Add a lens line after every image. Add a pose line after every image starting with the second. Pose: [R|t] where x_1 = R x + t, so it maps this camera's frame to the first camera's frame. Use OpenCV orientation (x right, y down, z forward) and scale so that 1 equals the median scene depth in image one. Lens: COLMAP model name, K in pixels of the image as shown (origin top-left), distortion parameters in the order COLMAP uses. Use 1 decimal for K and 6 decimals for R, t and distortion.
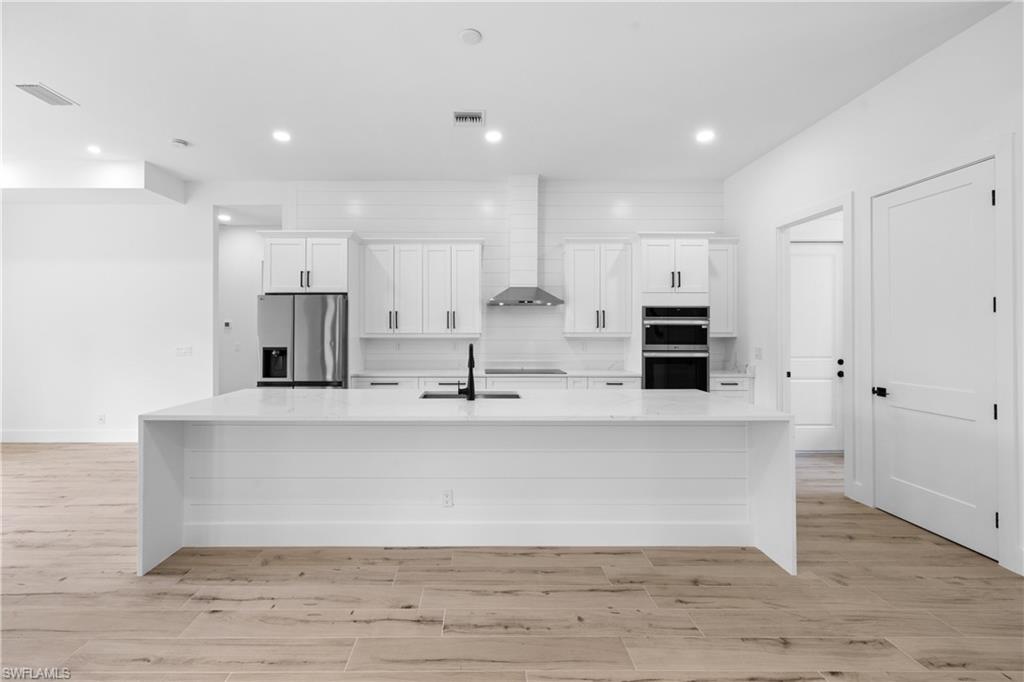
lens RADIAL K [[438.4, 0, 482.6], [0, 438.4, 327.1], [0, 0, 1]] dist [0.001448, 0.000630]
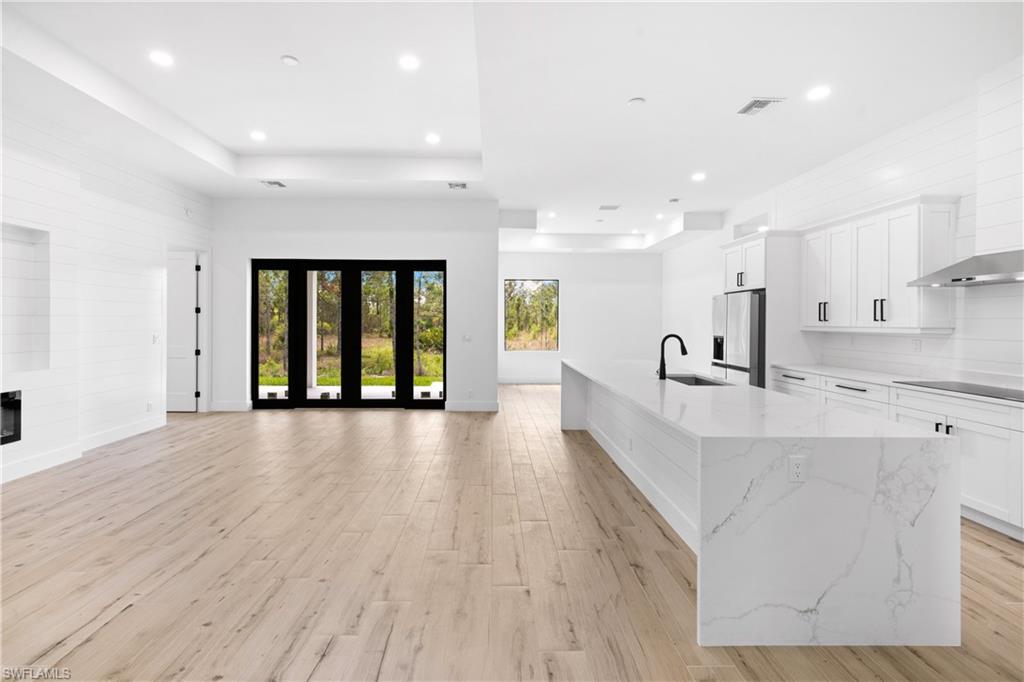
lens RADIAL K [[432.8, 0, 494.2], [0, 432.8, 321.4], [0, 0, 1]] dist [0.000796, 0.000413]
pose [[0.003252, 0.000307, -0.999995, 0.750406], [0.002853, 0.999996, 0.000316, 0.001109], [0.999991, -0.002854, 0.003251, 0.330036]]
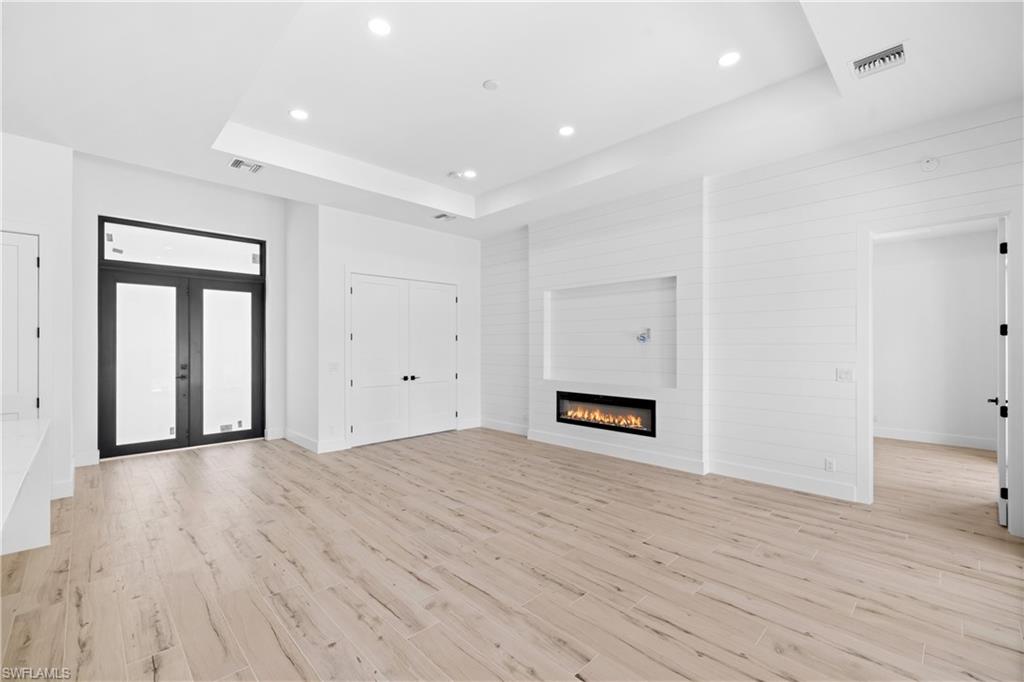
lens RADIAL K [[436.5, 0, 504.7], [0, 436.5, 344.5], [0, 0, 1]] dist [-0.000340, 0.000155]
pose [[-0.690437, 0.002611, 0.723387, -0.563954], [-0.004568, 0.999958, -0.007969, -0.002227], [-0.723378, -0.008807, -0.690396, 0.475729]]
